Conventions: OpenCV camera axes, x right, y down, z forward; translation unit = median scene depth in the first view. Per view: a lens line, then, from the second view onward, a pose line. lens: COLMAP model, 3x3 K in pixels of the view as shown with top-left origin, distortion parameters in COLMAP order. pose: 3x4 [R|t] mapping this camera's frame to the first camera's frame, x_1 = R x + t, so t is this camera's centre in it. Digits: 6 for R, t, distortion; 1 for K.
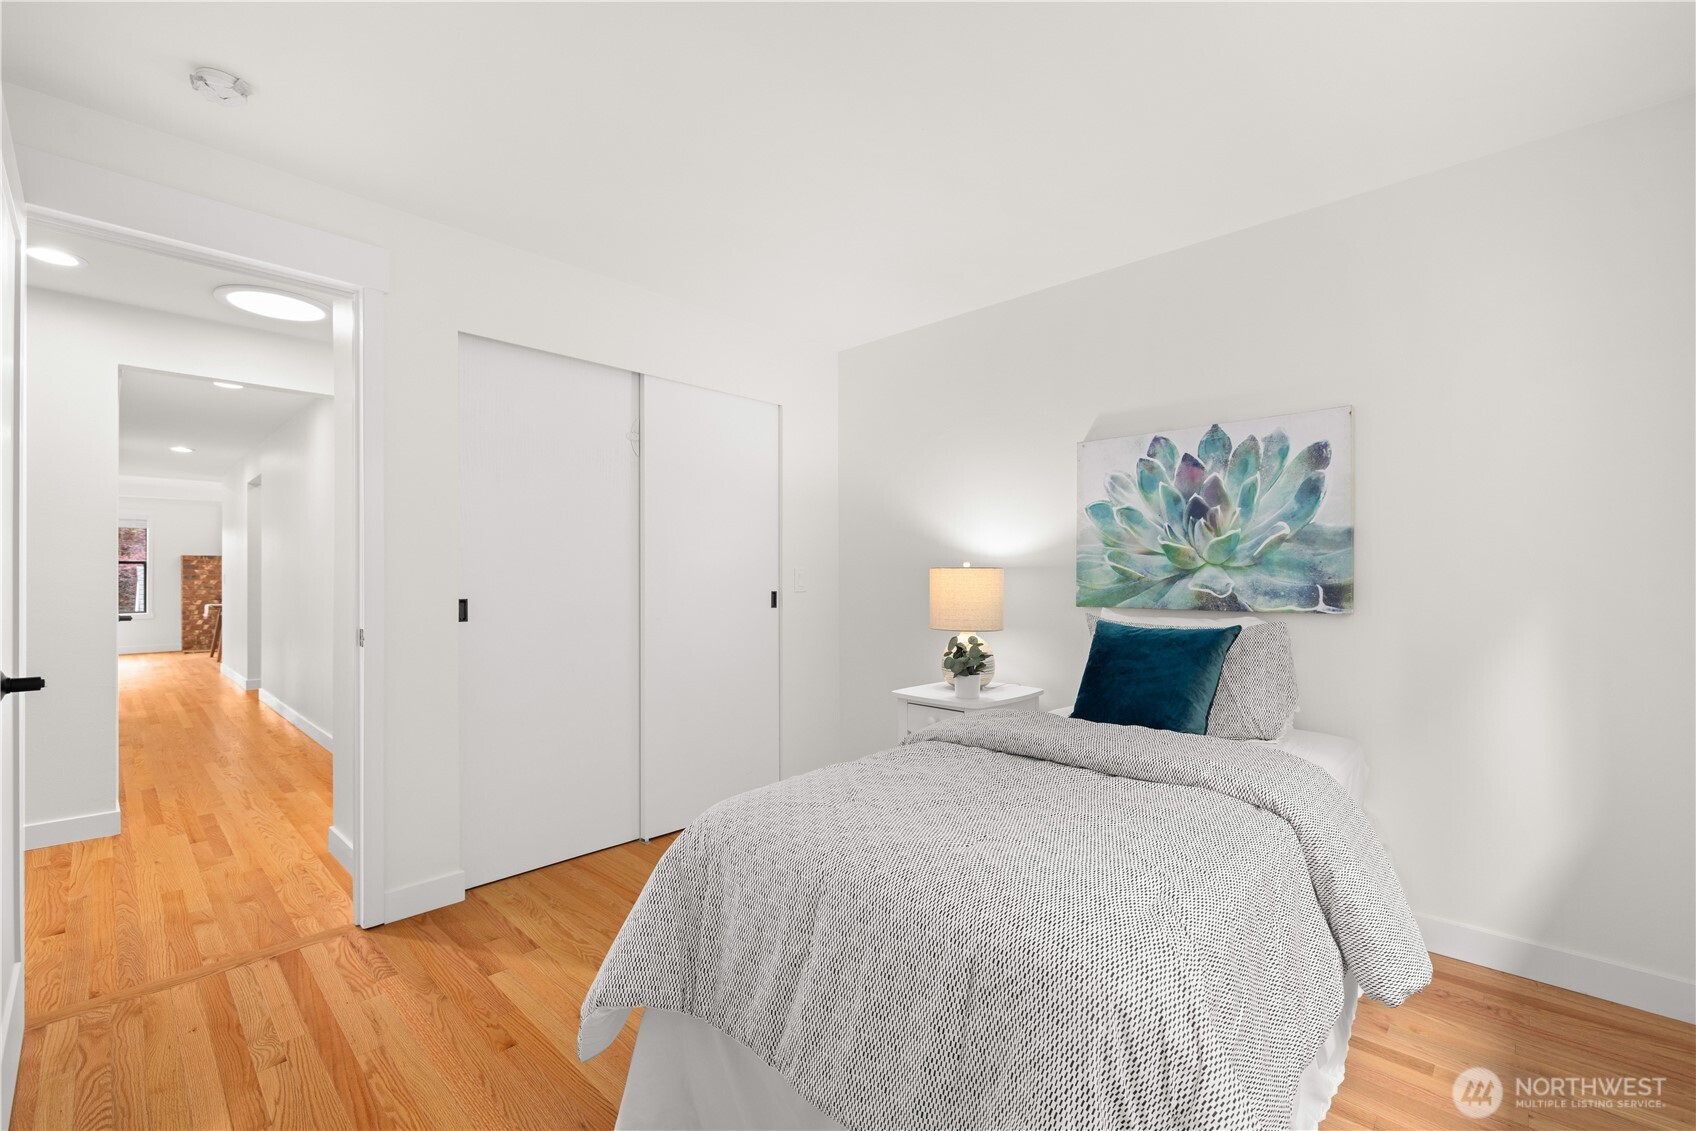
lens RADIAL K [[735.4, 0, 849.6], [0, 735.4, 569.2], [0, 0, 1]] dist [-0.000305, 0.000005]
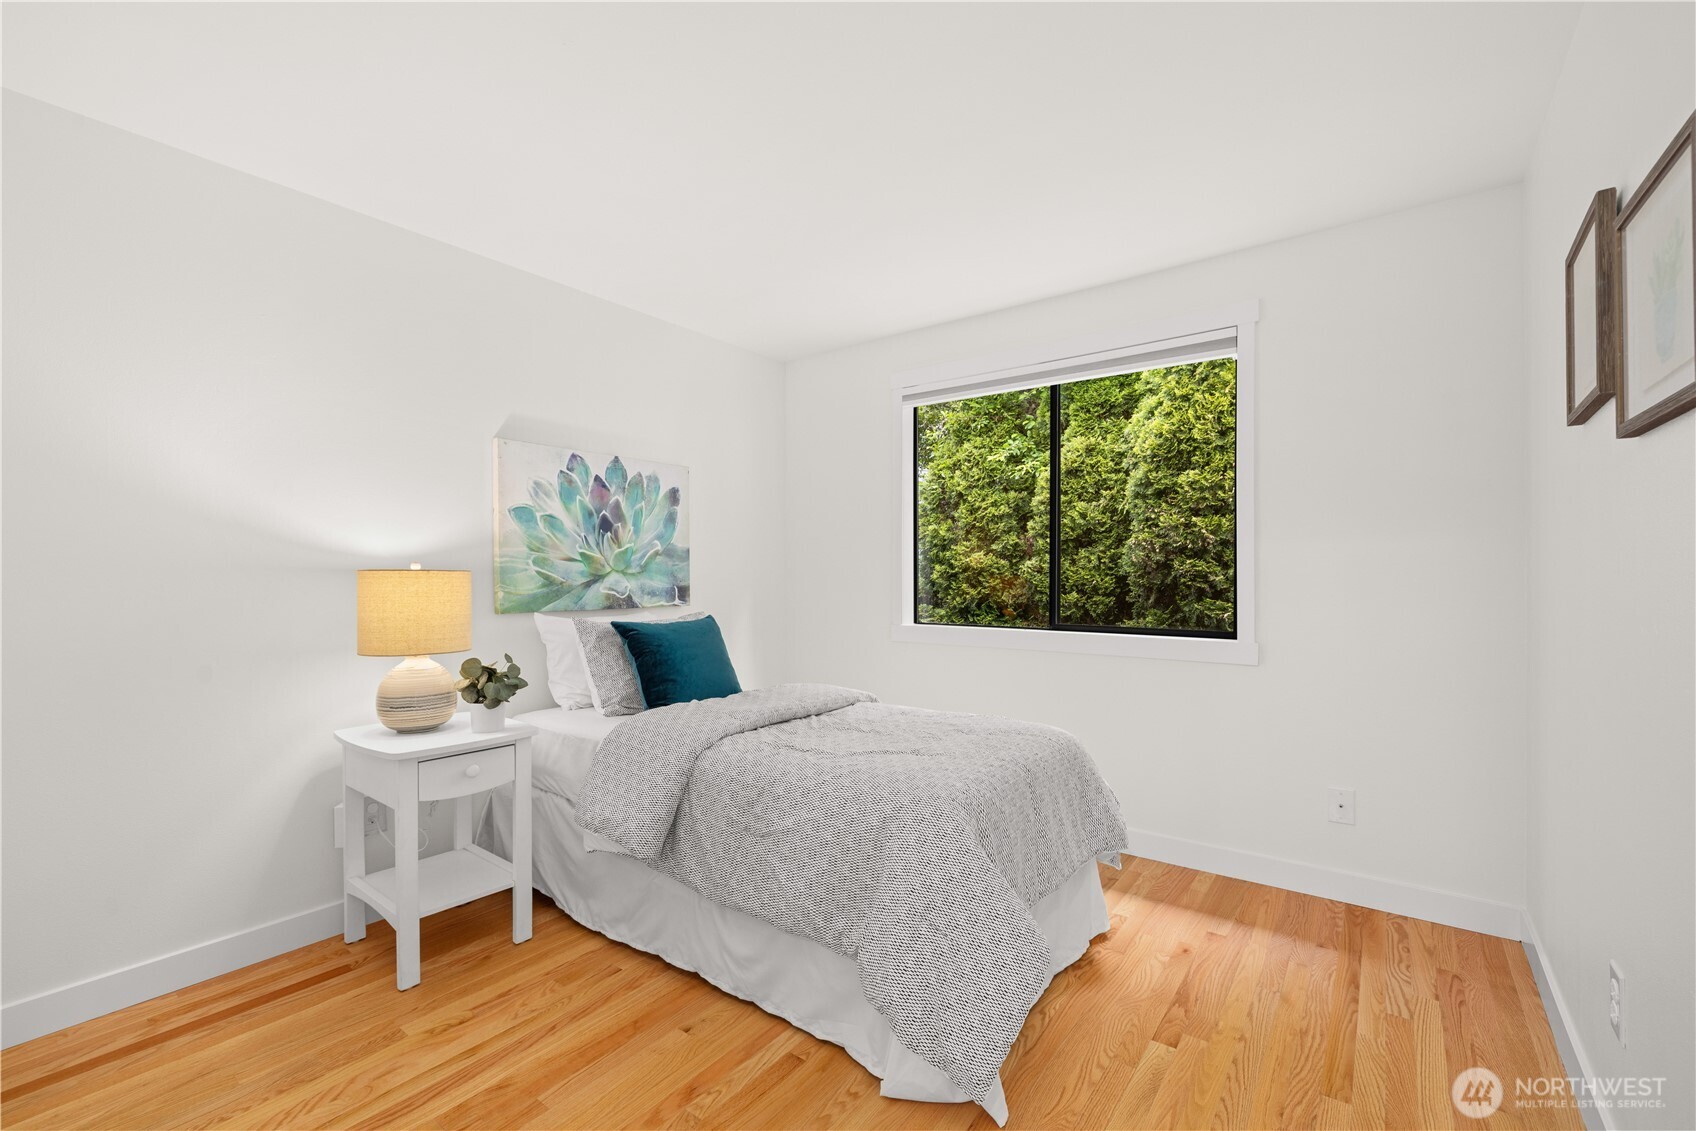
lens RADIAL K [[735.4, 0, 849.4], [0, 735.4, 574.0], [0, 0, 1]] dist [-0.000305, 0.000005]
pose [[-0.134587, 0.006832, 0.990878, -0.751092], [-0.005090, 0.999958, -0.007586, 0.005671], [-0.990889, -0.006065, -0.134547, 0.767943]]
